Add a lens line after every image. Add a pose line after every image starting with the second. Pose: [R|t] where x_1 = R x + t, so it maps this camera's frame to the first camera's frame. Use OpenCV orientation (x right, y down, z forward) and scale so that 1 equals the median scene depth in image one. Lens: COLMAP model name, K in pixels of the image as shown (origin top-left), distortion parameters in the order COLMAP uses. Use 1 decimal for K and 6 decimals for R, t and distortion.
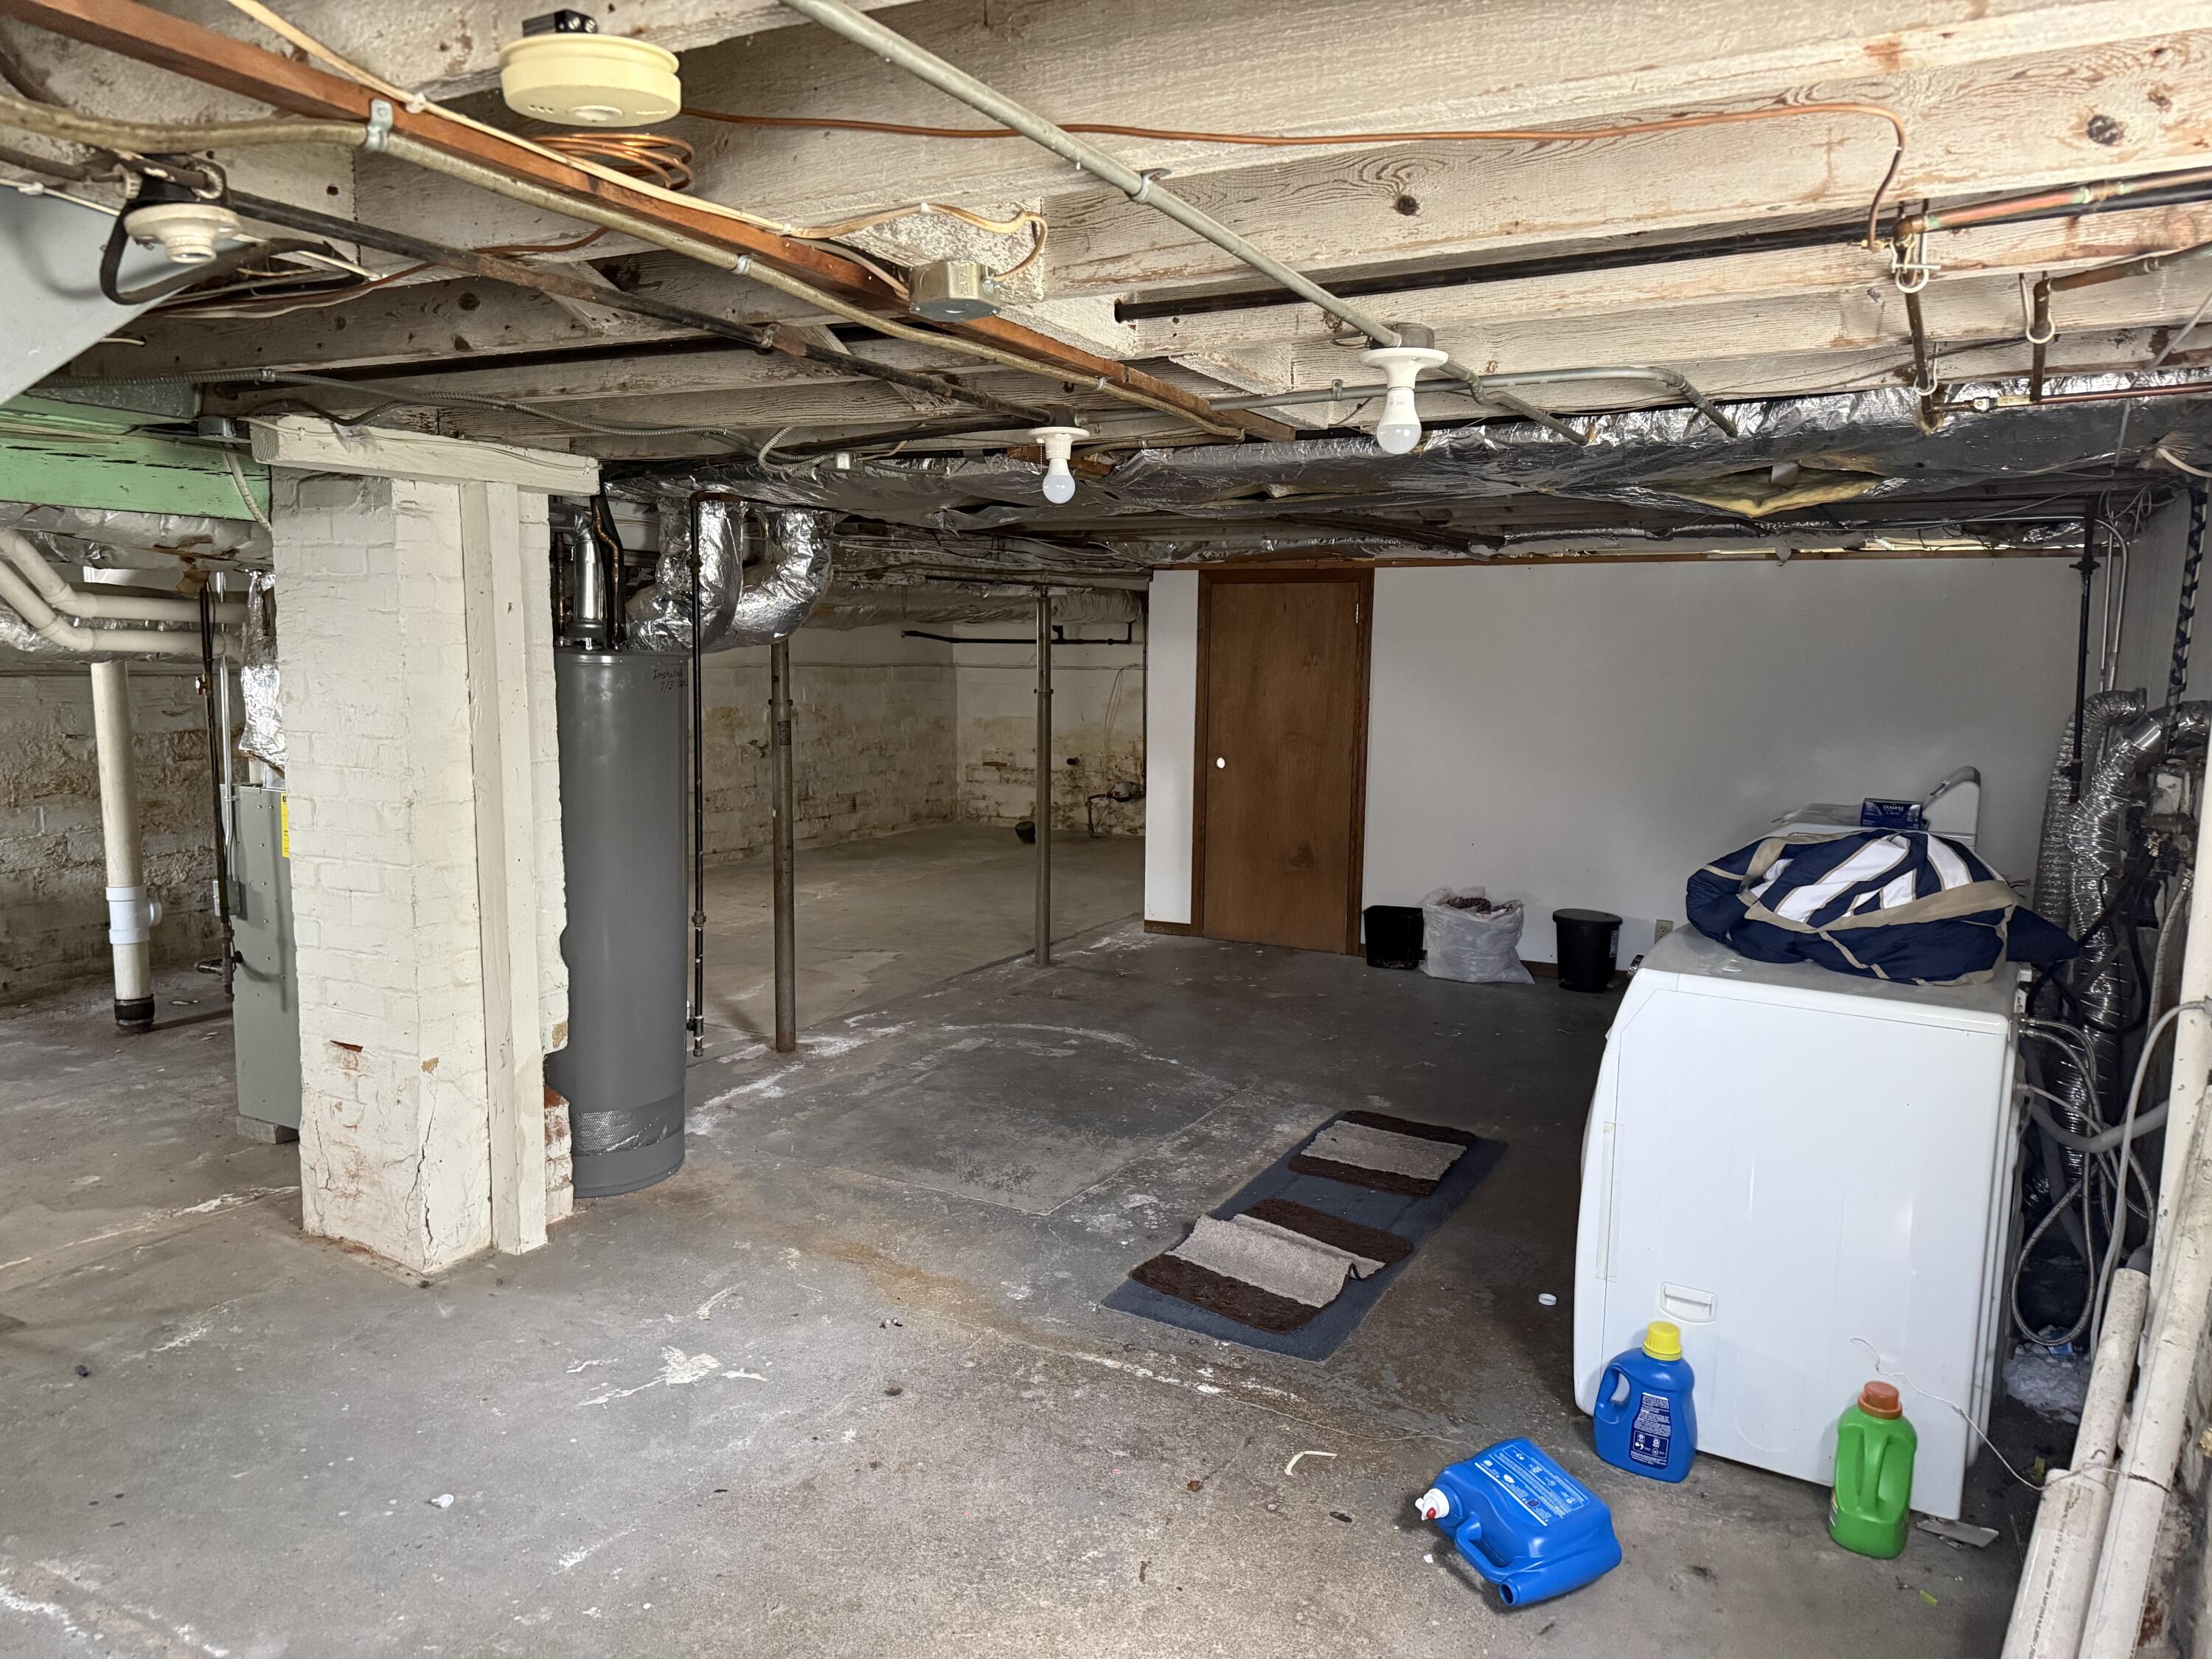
lens RADIAL K [[1563.7, 0, 1104.7], [0, 1563.7, 837.7], [0, 0, 1]] dist [0.026536, -0.026308]
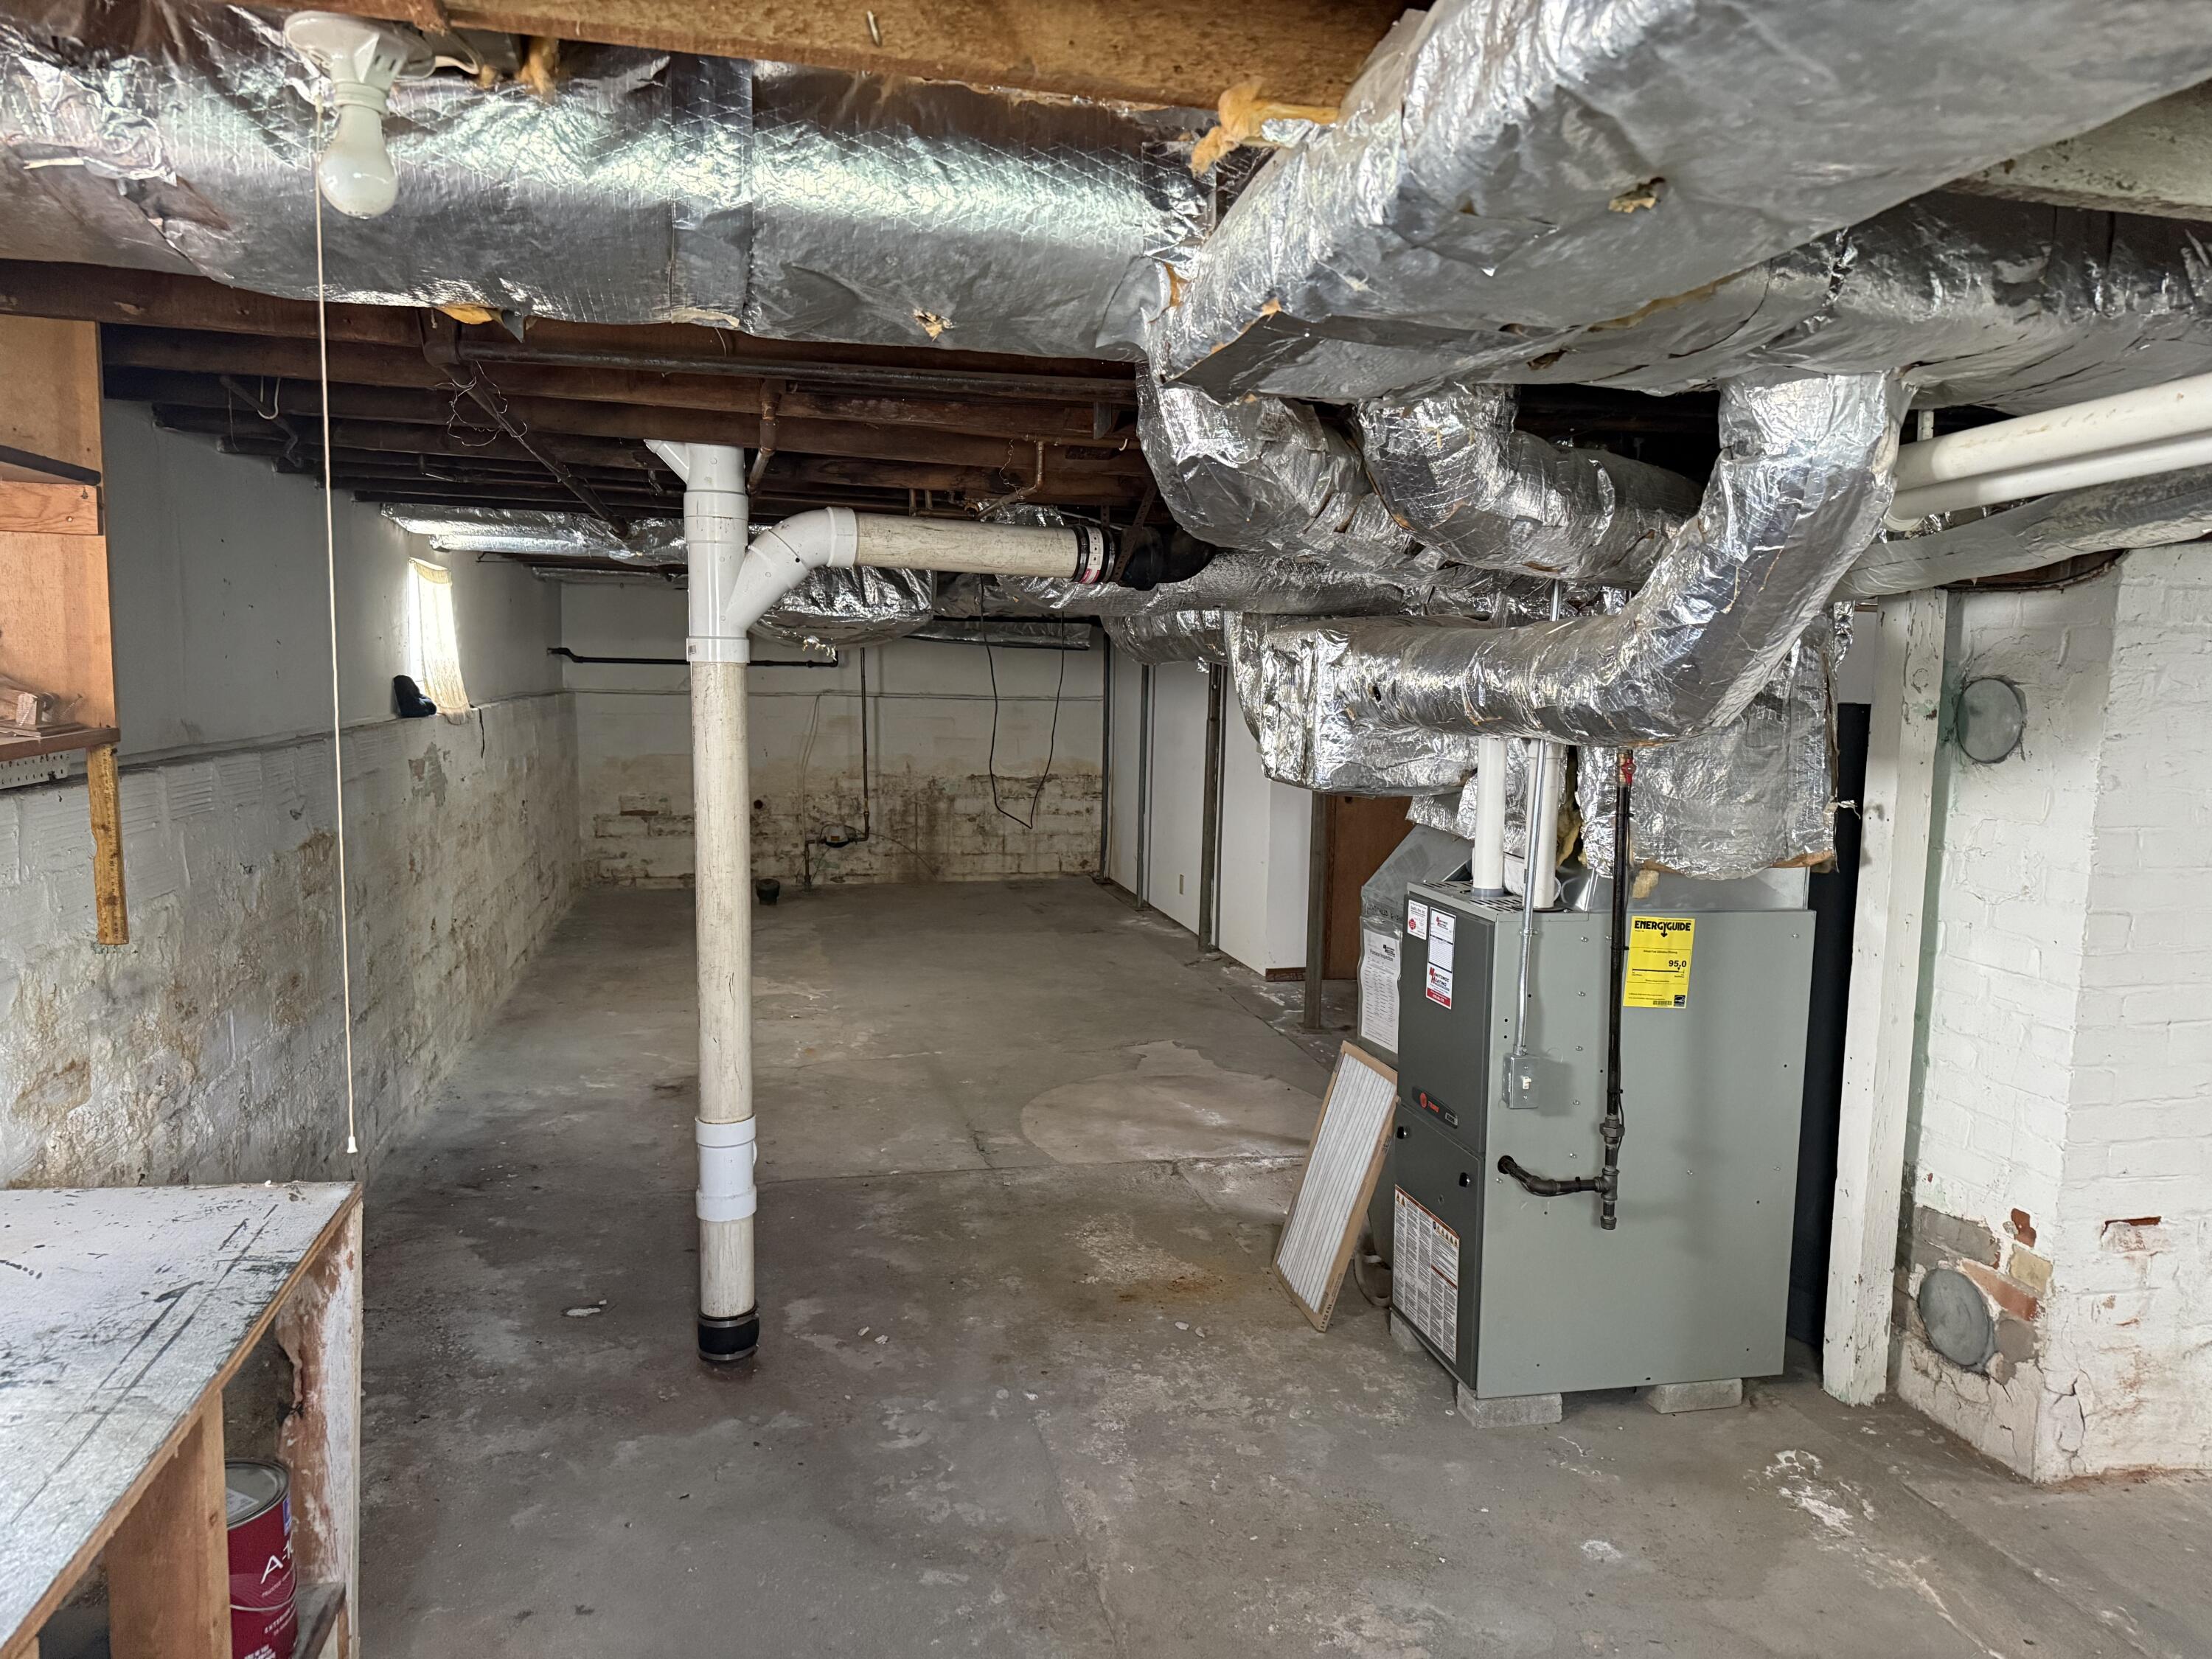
lens RADIAL K [[1563.7, 0, 1104.1], [0, 1563.7, 825.4], [0, 0, 1]] dist [0.026536, -0.026308]
pose [[0.753973, -0.065709, 0.653610, -1.036442], [0.073774, 0.997160, 0.015145, -0.086661], [-0.652749, 0.036800, 0.756680, 0.554336]]
